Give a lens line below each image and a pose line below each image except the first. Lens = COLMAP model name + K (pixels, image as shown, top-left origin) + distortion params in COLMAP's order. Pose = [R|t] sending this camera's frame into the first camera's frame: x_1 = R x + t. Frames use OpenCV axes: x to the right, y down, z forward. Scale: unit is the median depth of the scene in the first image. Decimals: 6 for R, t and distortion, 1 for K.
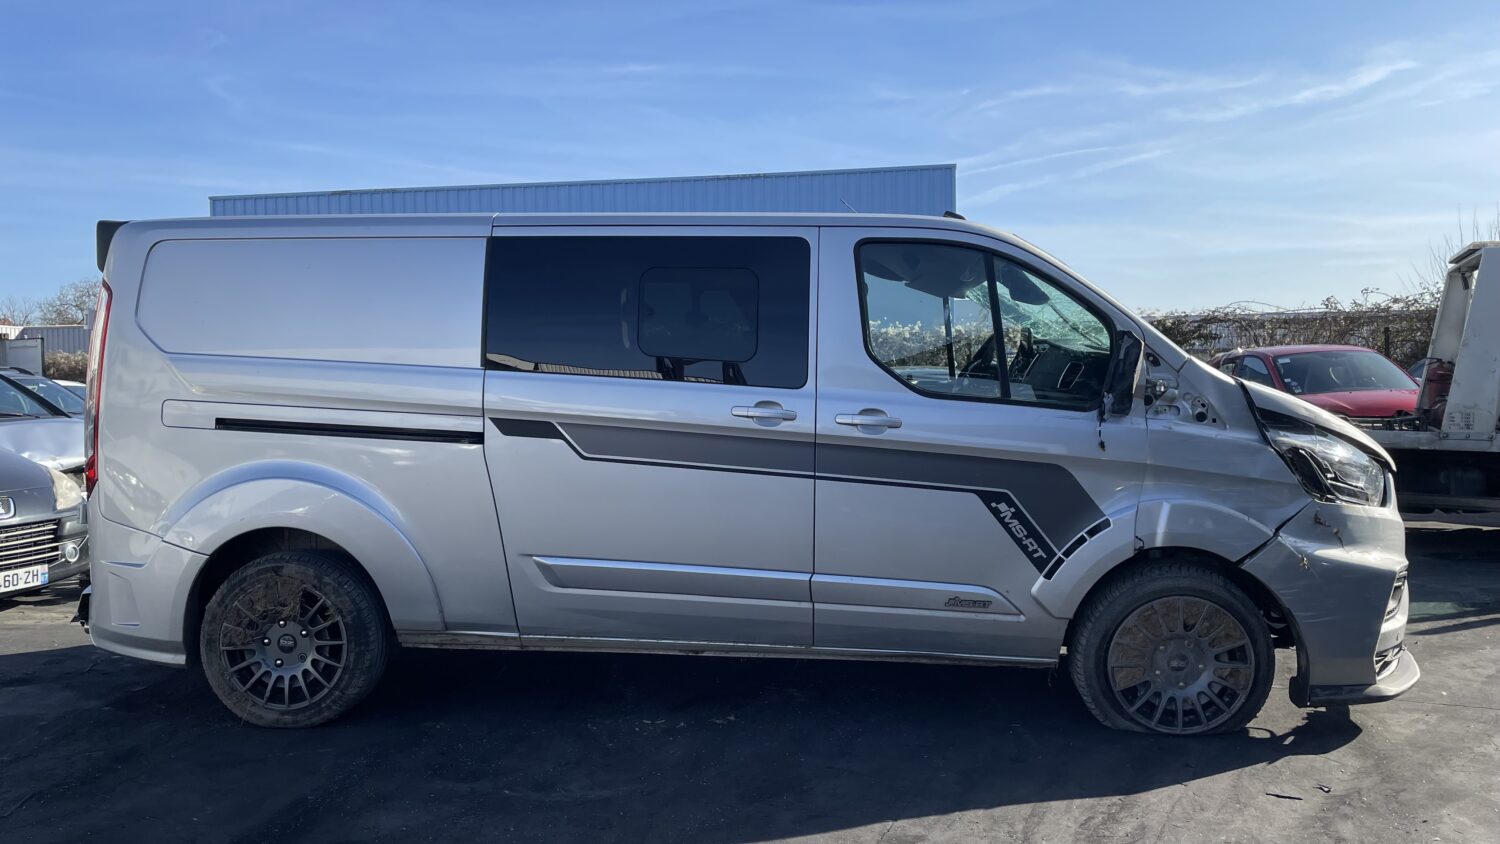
lens RADIAL K [[1150.7, 0, 744.5], [0, 1150.7, 425.1], [0, 0, 1]] dist [0.039358, -0.026748]
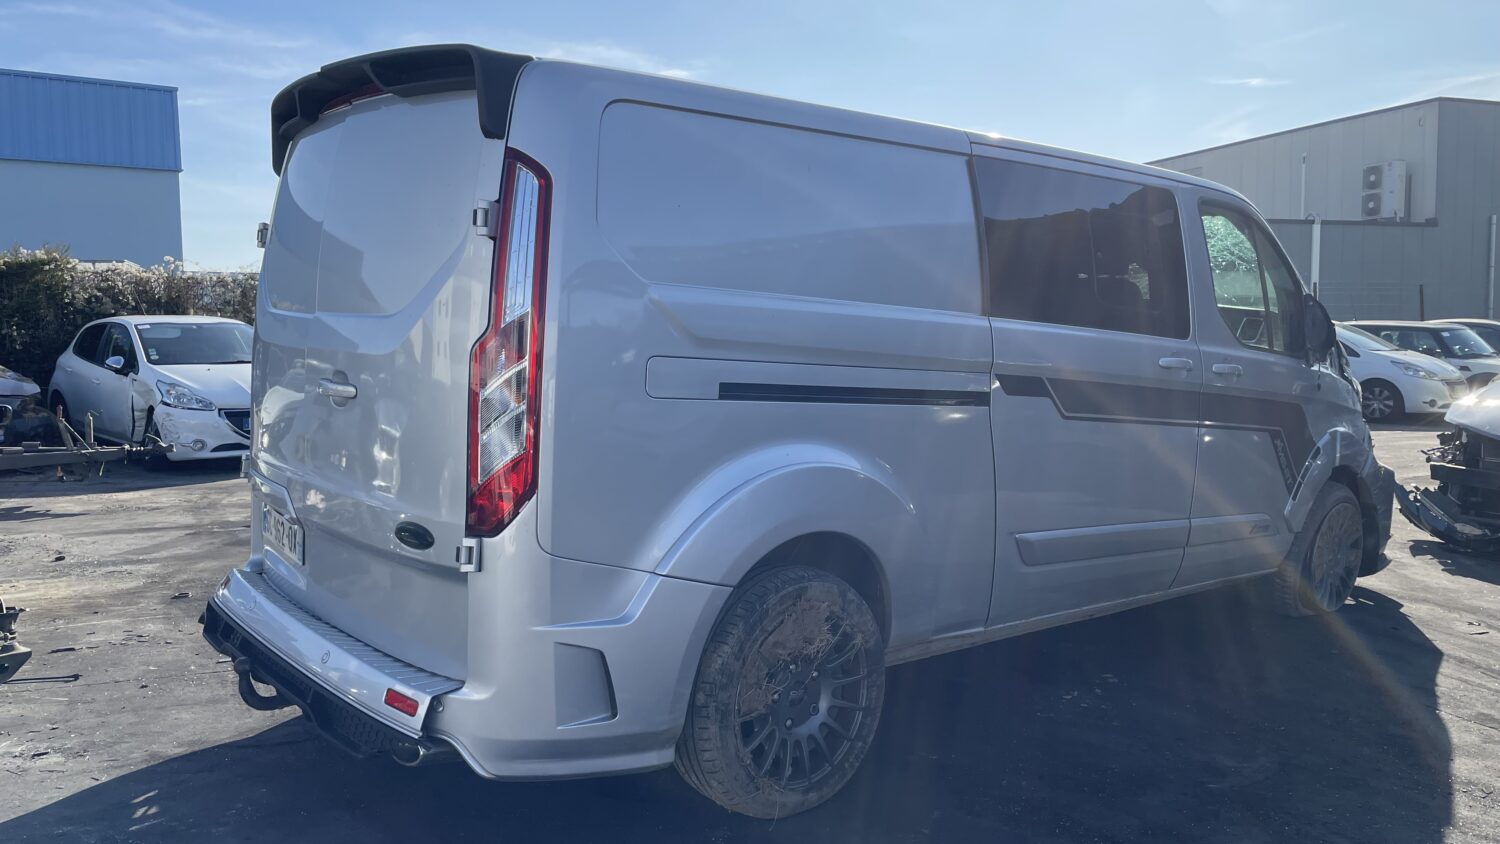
lens RADIAL K [[1150.7, 0, 746.5], [0, 1150.7, 414.6], [0, 0, 1]] dist [0.039358, -0.026748]
pose [[0.705674, -0.041897, 0.707296, -0.933768], [0.024284, 0.999094, 0.034953, -0.010962], [-0.708120, -0.007490, 0.706052, 0.528127]]
